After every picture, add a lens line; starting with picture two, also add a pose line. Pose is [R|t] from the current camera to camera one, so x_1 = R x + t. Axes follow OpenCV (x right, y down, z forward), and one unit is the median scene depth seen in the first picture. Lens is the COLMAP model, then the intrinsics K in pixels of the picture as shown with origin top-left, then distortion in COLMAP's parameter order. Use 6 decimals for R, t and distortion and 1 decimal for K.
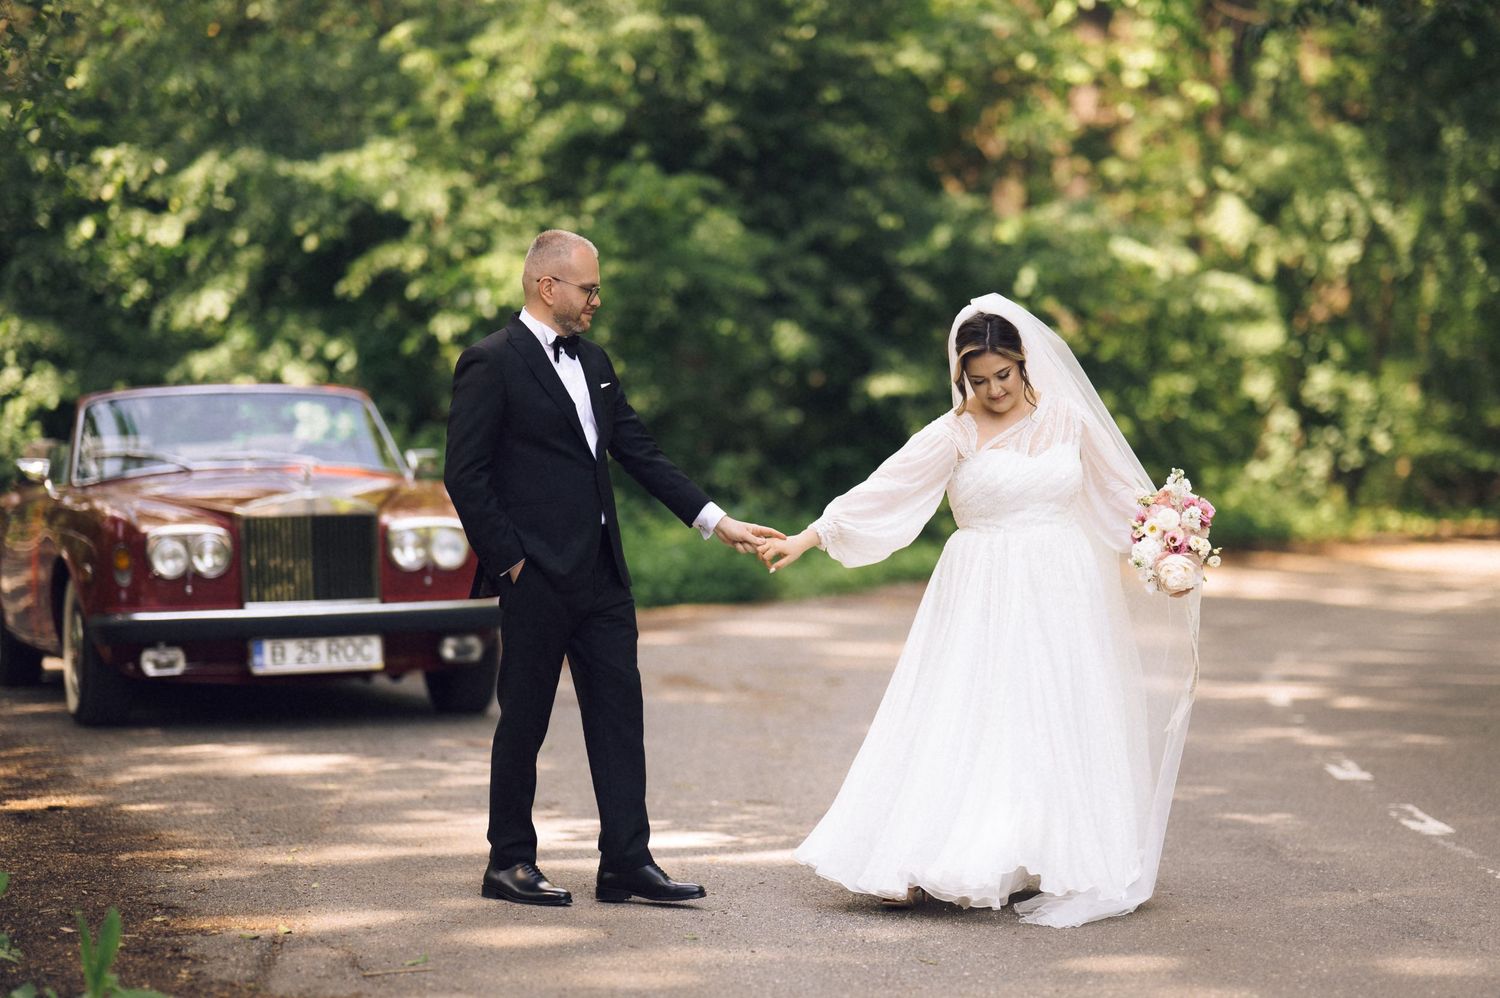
lens RADIAL K [[3579.7, 0, 750.0], [0, 3579.7, 499.0], [0, 0, 1]] dist [-0.008263, 0.789360]
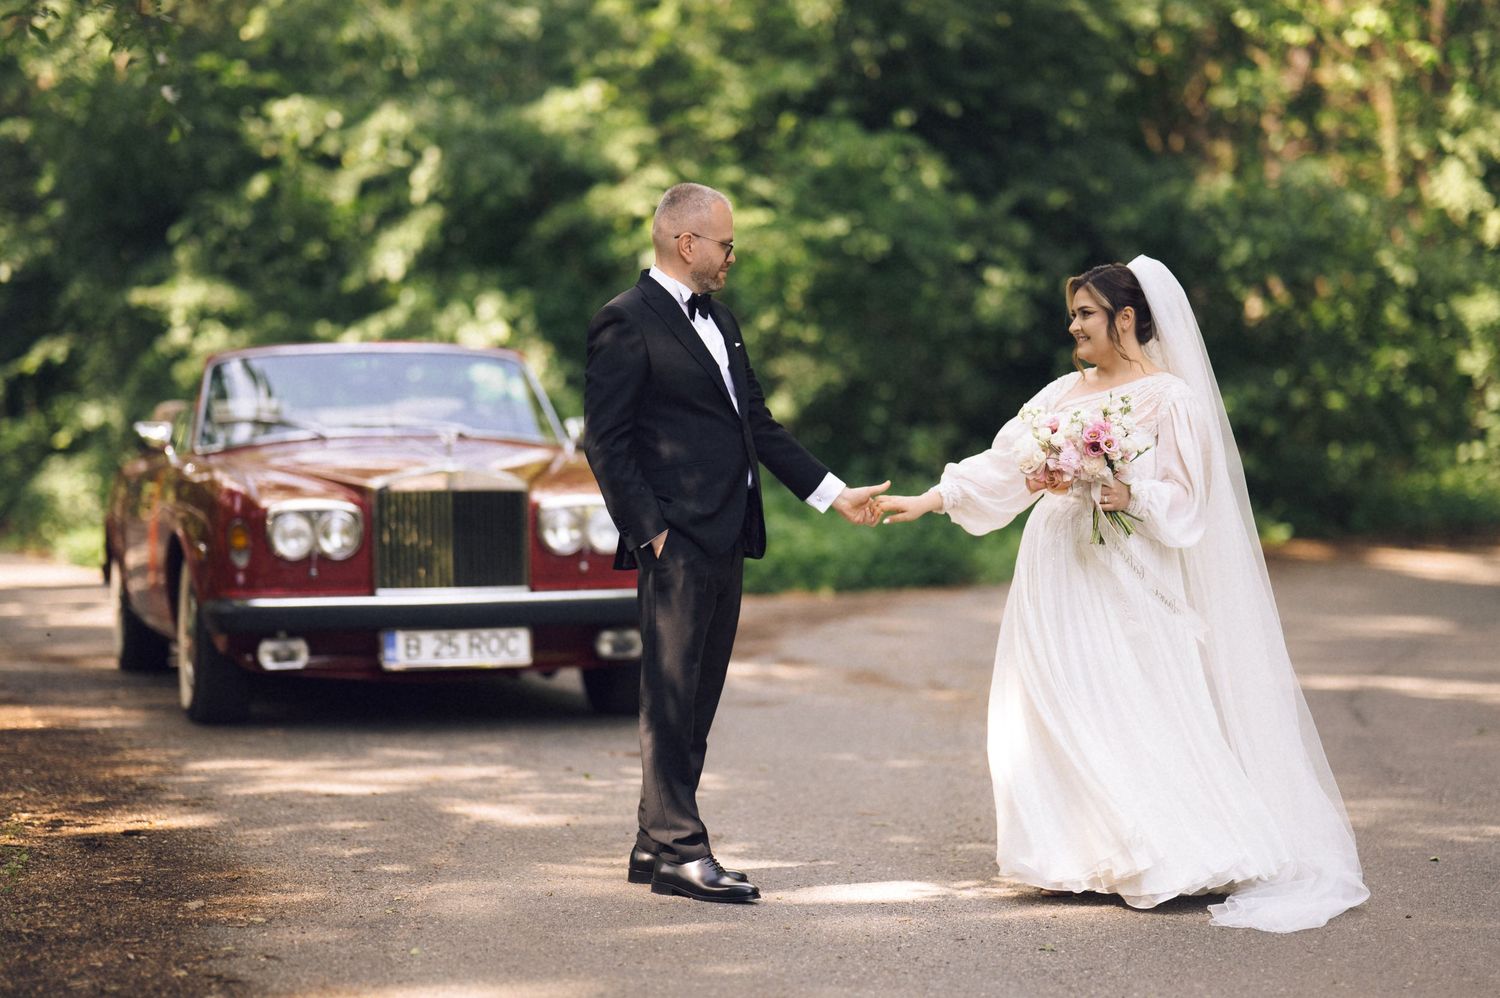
lens RADIAL K [[3594.7, 0, 750.0], [0, 3594.7, 499.0], [0, 0, 1]] dist [-0.226305, 4.275377]
pose [[0.998470, 0.012770, -0.053810, -0.001637], [-0.012329, 0.999888, 0.008516, -0.001742], [0.053913, -0.007839, 0.998515, 0.118409]]
